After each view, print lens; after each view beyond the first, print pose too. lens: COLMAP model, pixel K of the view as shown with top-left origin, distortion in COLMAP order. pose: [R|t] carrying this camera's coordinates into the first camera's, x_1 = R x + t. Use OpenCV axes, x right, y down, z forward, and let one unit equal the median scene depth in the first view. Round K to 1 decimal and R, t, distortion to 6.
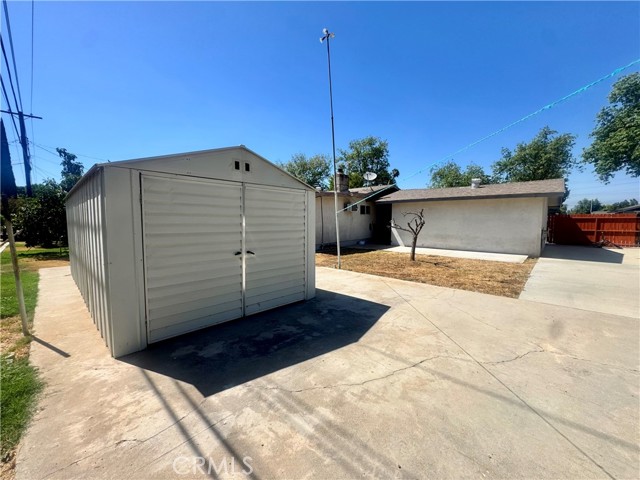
lens RADIAL K [[257.6, 0, 321.3], [0, 257.6, 240.3], [0, 0, 1]] dist [-0.002975, 0.000475]
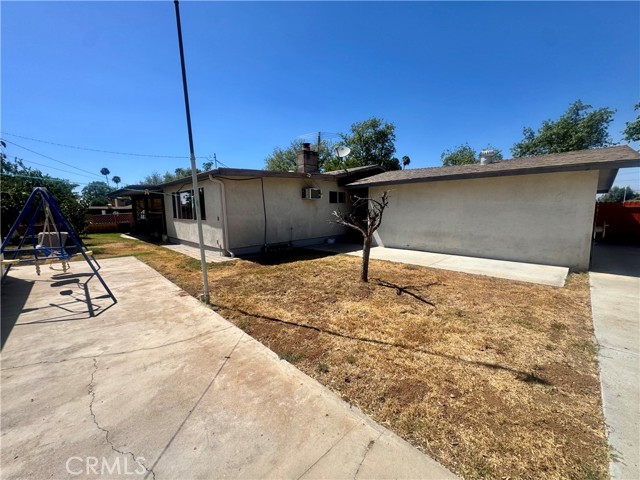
lens RADIAL K [[257.6, 0, 322.1], [0, 257.6, 240.0], [0, 0, 1]] dist [-0.002975, 0.000475]
pose [[0.998993, 0.000726, -0.044867, 0.063674], [0.000766, 0.999447, 0.033237, -0.007097], [0.044867, -0.033238, 0.998440, 0.094852]]
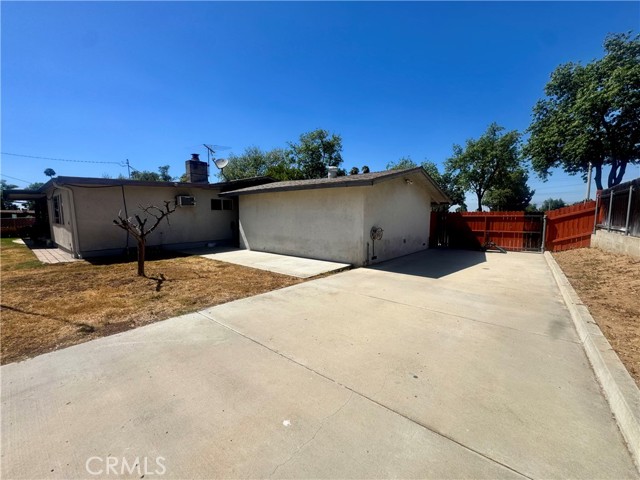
lens RADIAL K [[257.6, 0, 321.6], [0, 257.6, 240.5], [0, 0, 1]] dist [-0.002975, 0.000475]
pose [[0.998376, 0.001560, 0.056952, 0.175868], [-0.002121, 0.999950, 0.009803, -0.005038], [-0.056933, -0.009908, 0.998329, 0.064889]]
